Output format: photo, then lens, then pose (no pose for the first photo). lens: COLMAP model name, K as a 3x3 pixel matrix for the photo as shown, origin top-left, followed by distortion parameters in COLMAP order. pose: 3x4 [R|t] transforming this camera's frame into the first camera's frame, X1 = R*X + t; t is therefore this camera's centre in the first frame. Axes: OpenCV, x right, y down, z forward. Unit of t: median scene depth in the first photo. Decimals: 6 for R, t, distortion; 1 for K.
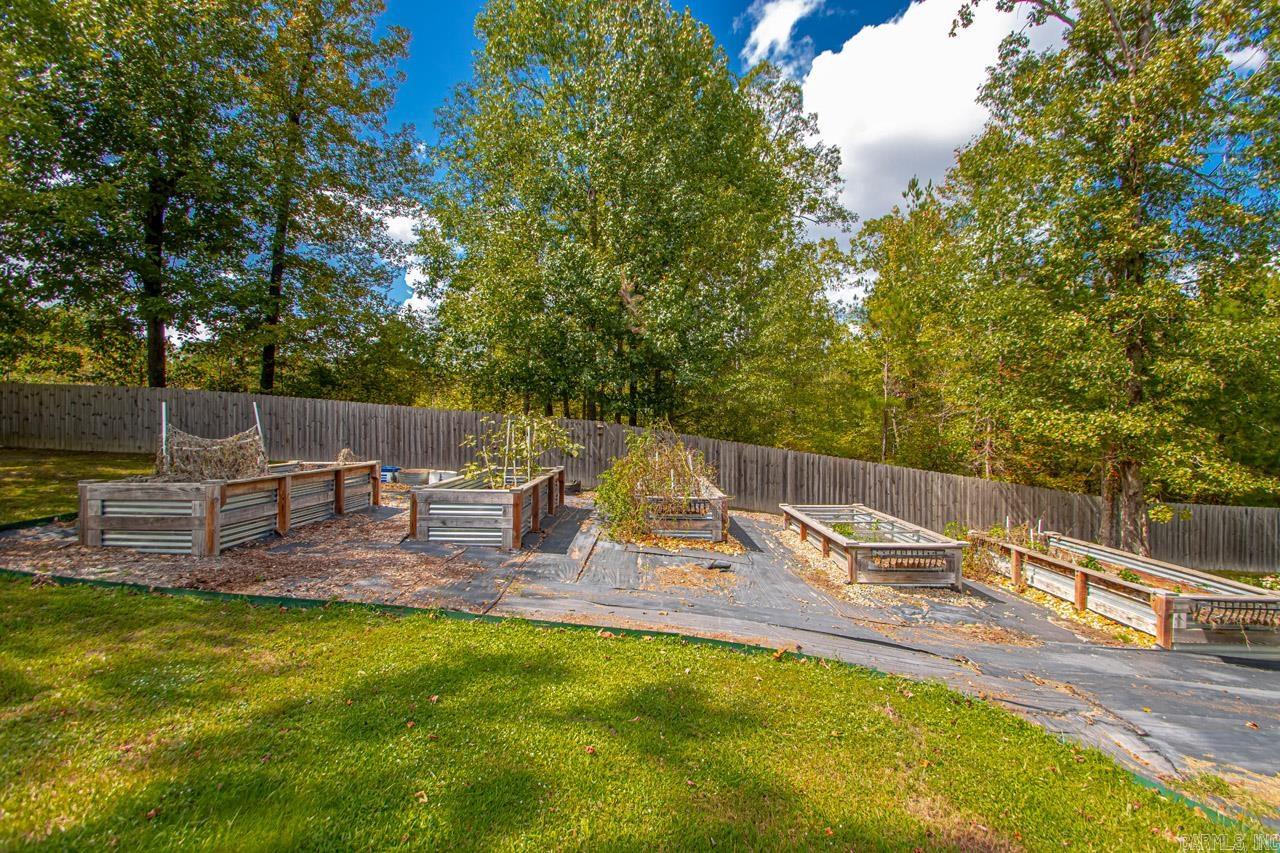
lens RADIAL K [[604.8, 0, 640.0], [0, 604.8, 426.5], [0, 0, 1]] dist [-0.000643, -0.000477]
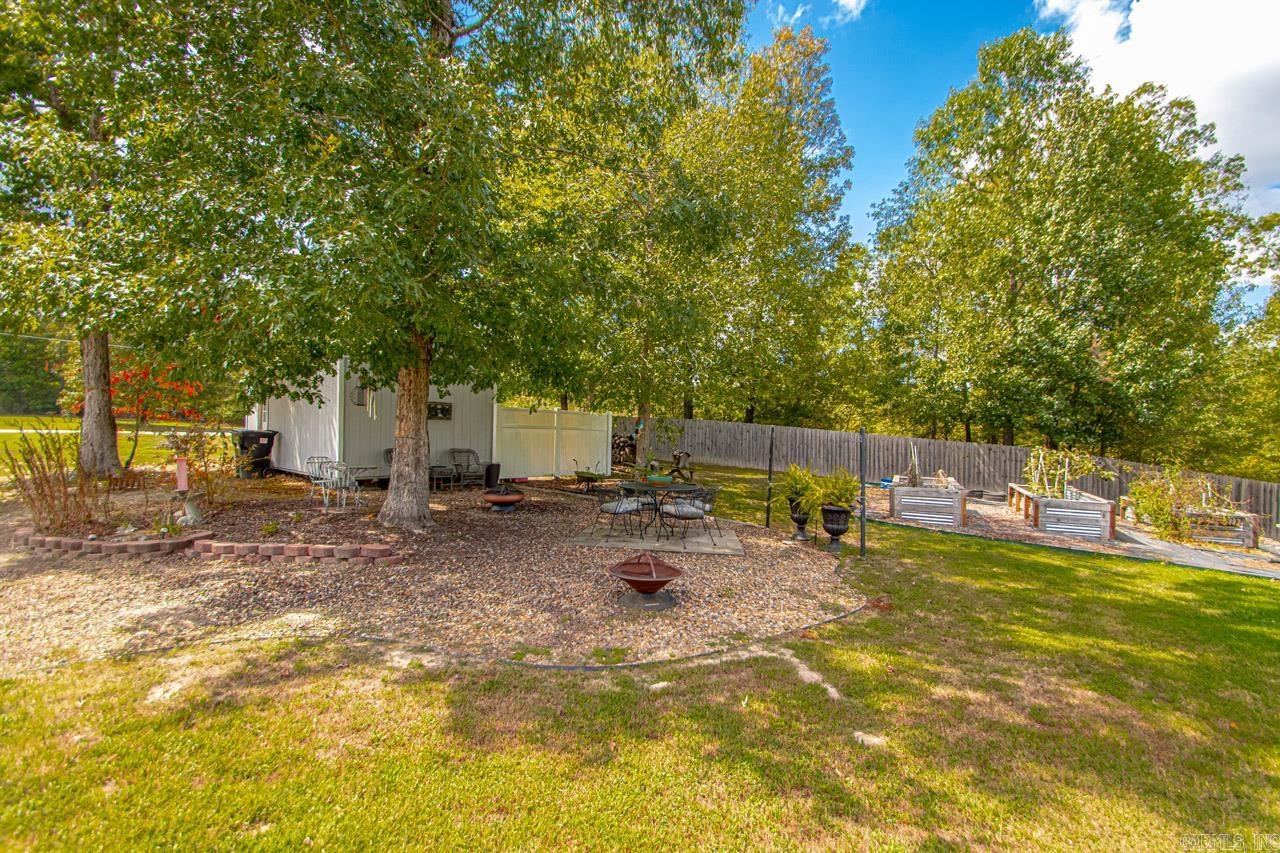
lens RADIAL K [[604.8, 0, 640.0], [0, 604.8, 426.5], [0, 0, 1]] dist [-0.000643, -0.000477]
pose [[0.923000, 0.008188, -0.384712, -0.344999], [-0.013726, 0.999838, -0.011652, -0.027512], [0.384554, 0.016035, 0.922963, -0.444545]]
